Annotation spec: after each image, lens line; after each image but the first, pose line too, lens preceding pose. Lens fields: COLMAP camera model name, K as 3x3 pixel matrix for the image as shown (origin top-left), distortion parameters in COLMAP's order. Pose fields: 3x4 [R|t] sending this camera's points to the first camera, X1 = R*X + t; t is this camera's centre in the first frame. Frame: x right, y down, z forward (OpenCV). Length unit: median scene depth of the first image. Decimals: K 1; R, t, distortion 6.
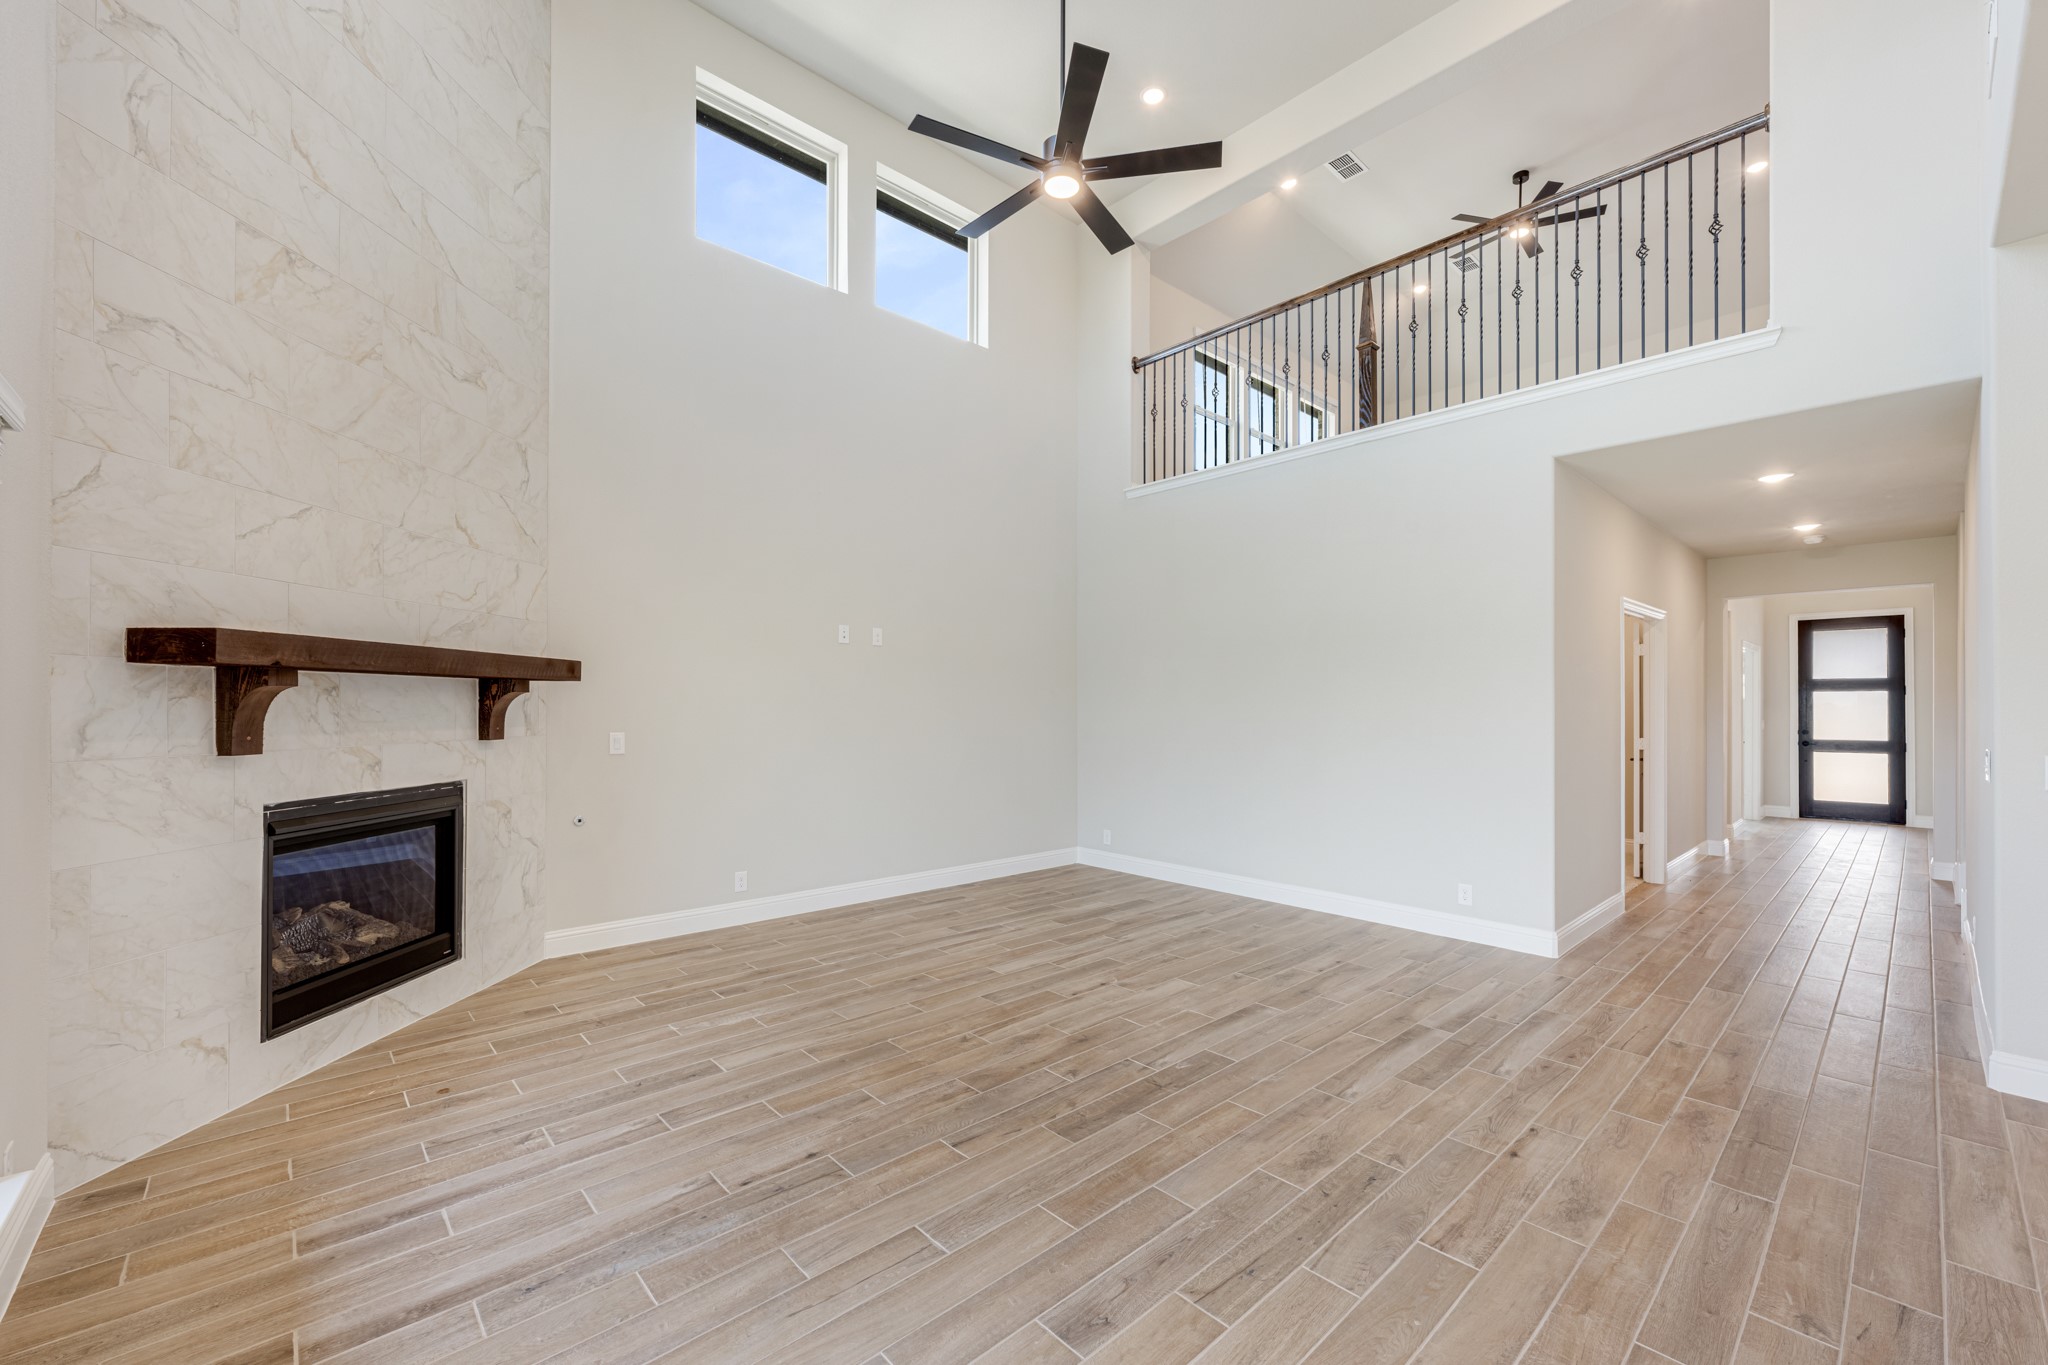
lens RADIAL K [[822.7, 0, 1046.9], [0, 822.7, 692.1], [0, 0, 1]] dist [0.000418, 0.000068]
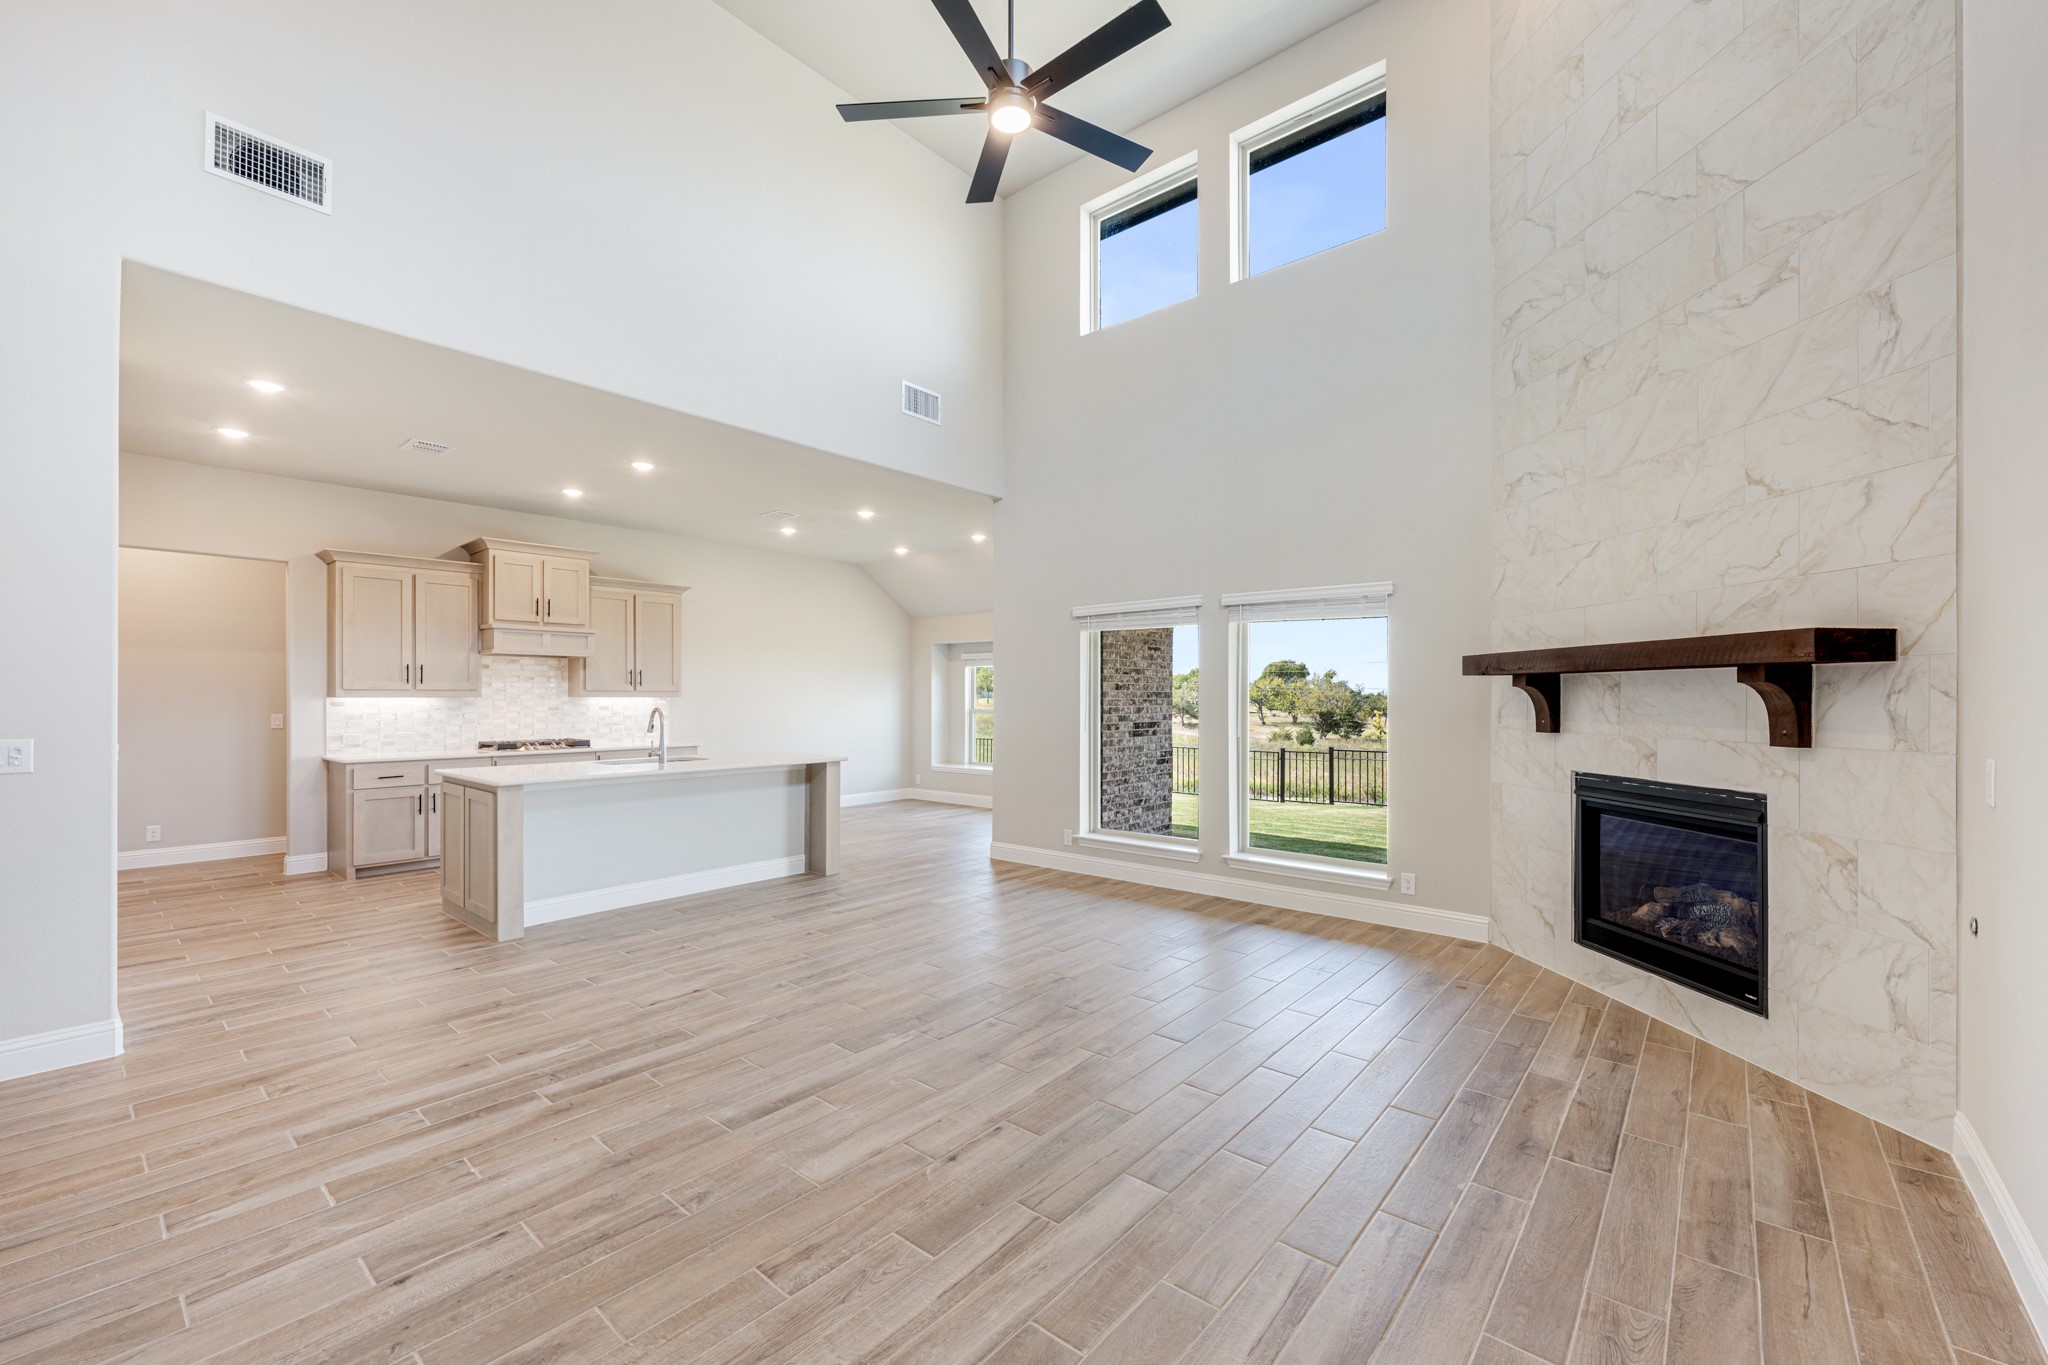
lens RADIAL K [[822.7, 0, 1046.9], [0, 822.7, 692.1], [0, 0, 1]] dist [0.000418, 0.000068]
pose [[-0.991559, -0.006767, -0.129480, 0.090494], [-0.003871, 0.999737, -0.022604, 0.031074], [0.129599, -0.021912, -0.991324, 1.832165]]
